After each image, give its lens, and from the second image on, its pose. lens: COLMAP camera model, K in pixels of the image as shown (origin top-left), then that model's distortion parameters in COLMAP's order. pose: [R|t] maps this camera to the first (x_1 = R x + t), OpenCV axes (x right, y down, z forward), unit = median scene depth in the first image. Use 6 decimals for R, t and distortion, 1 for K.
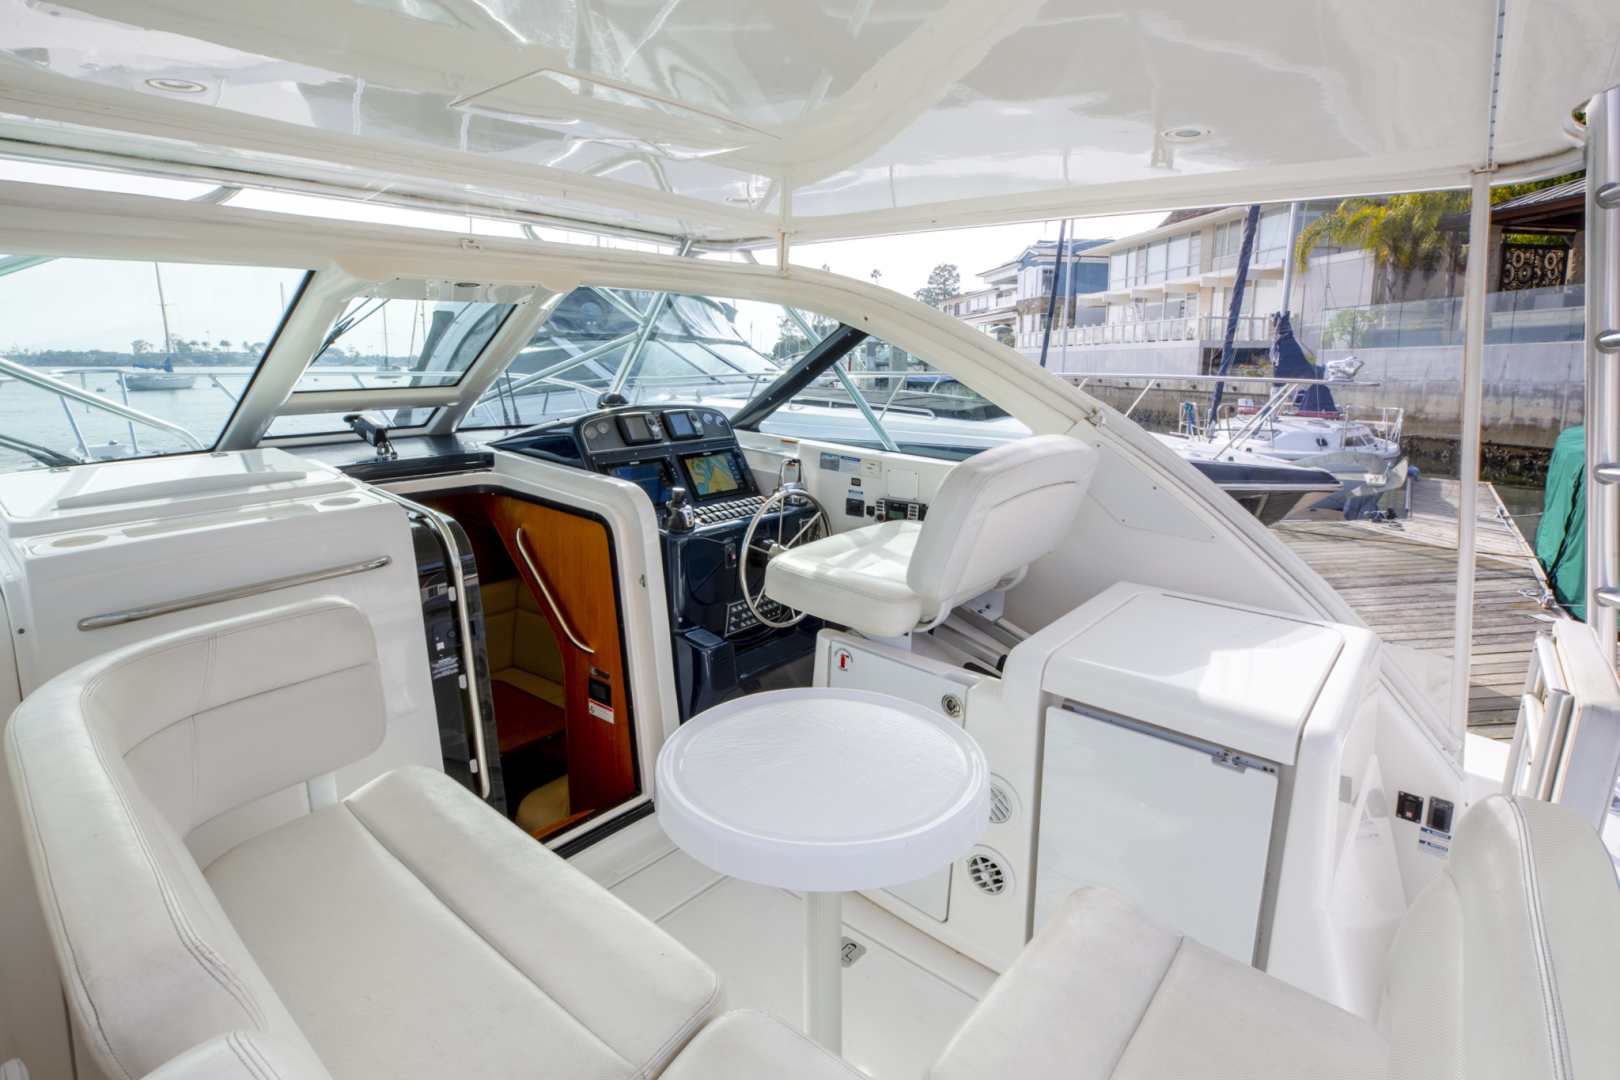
lens RADIAL K [[783.9, 0, 807.3], [0, 783.9, 516.2], [0, 0, 1]] dist [-0.001148, -0.000158]
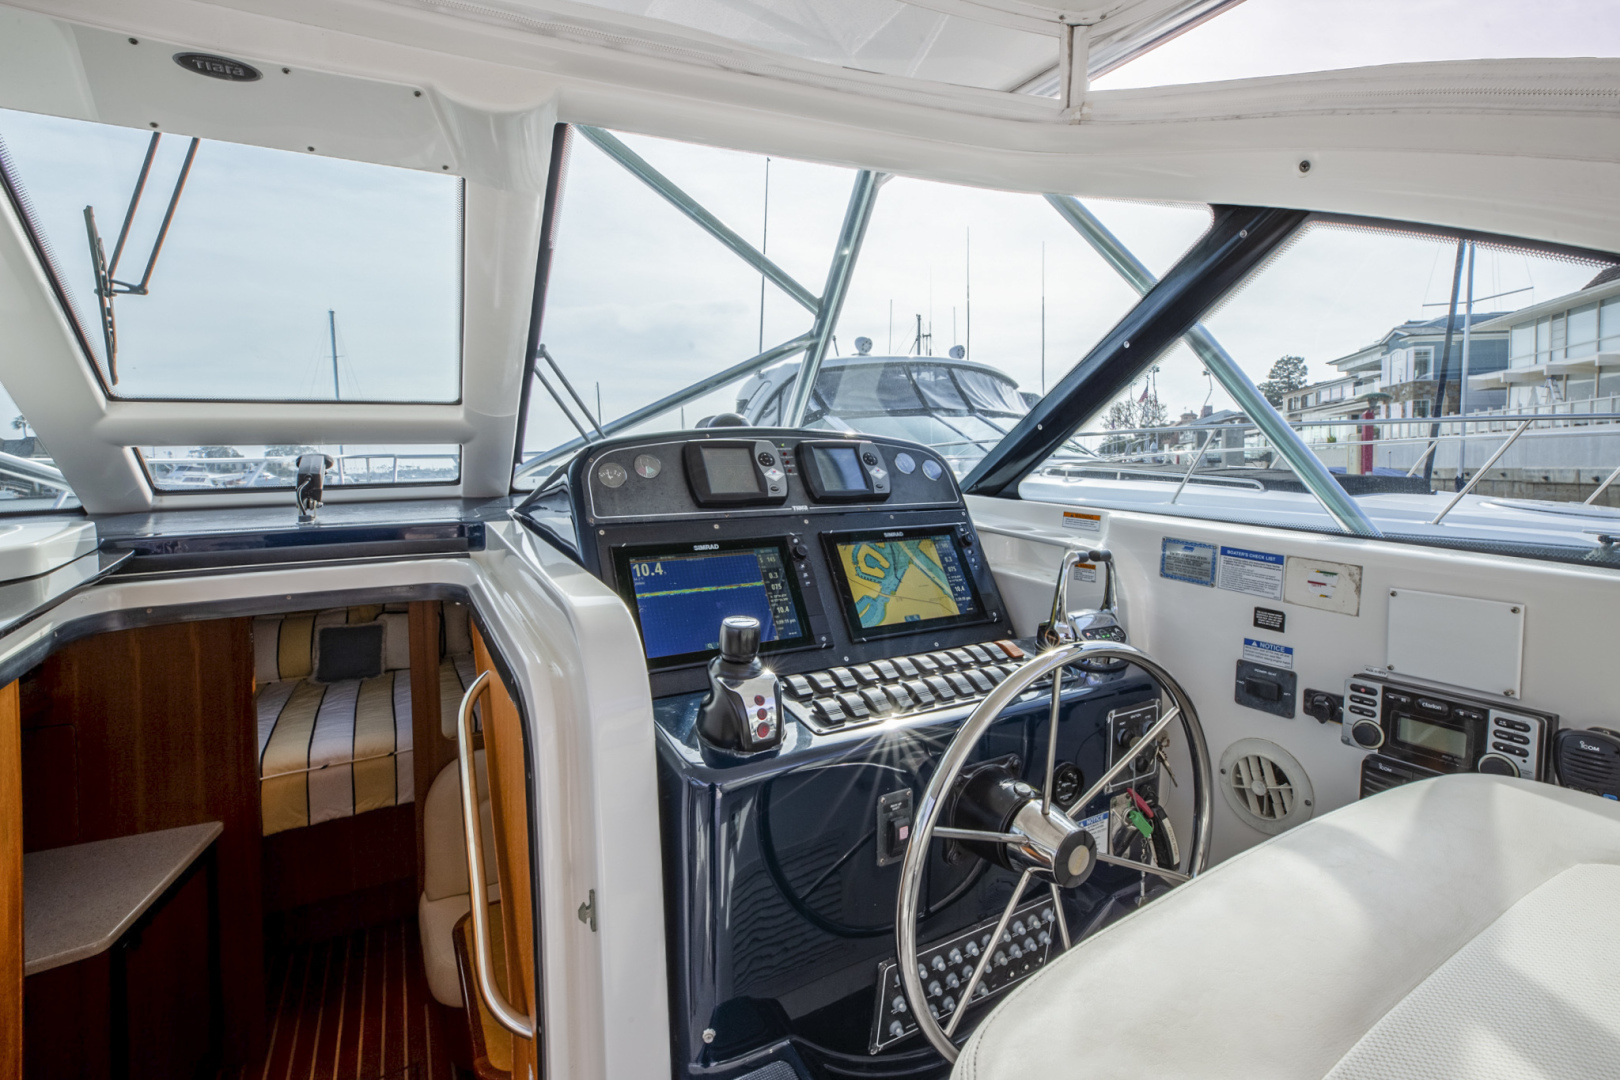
lens RADIAL K [[762.4, 0, 821.0], [0, 762.4, 519.3], [0, 0, 1]] dist [-0.012637, 0.000362]
pose [[0.938965, 0.020123, -0.343424, -0.015162], [-0.063544, 0.991255, -0.115656, -0.035172], [0.338093, 0.130420, 0.932032, 0.581757]]
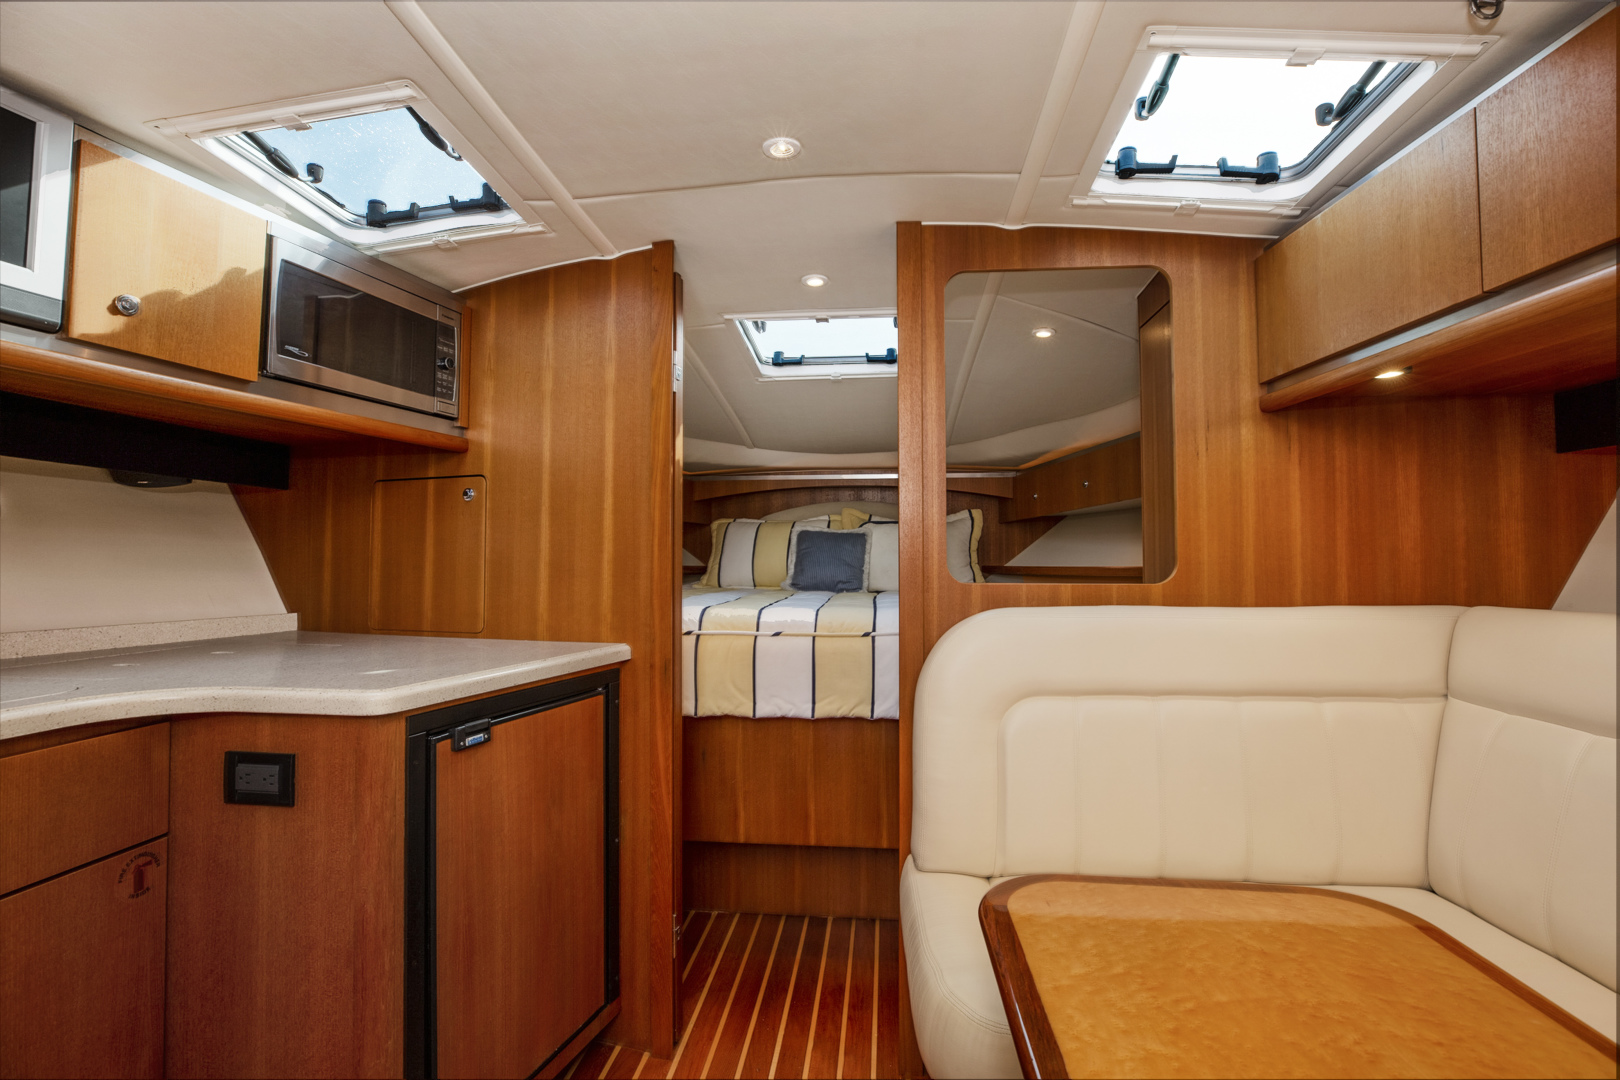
lens RADIAL K [[787.9, 0, 810.0], [0, 787.9, 540.0], [0, 0, 1]] dist [-0.000300, 0.000089]
pose [[0.576301, -0.016786, -0.817065, -0.387622], [-0.167880, 0.976035, -0.138463, 0.219194], [0.799809, 0.216965, 0.559671, 0.950663]]
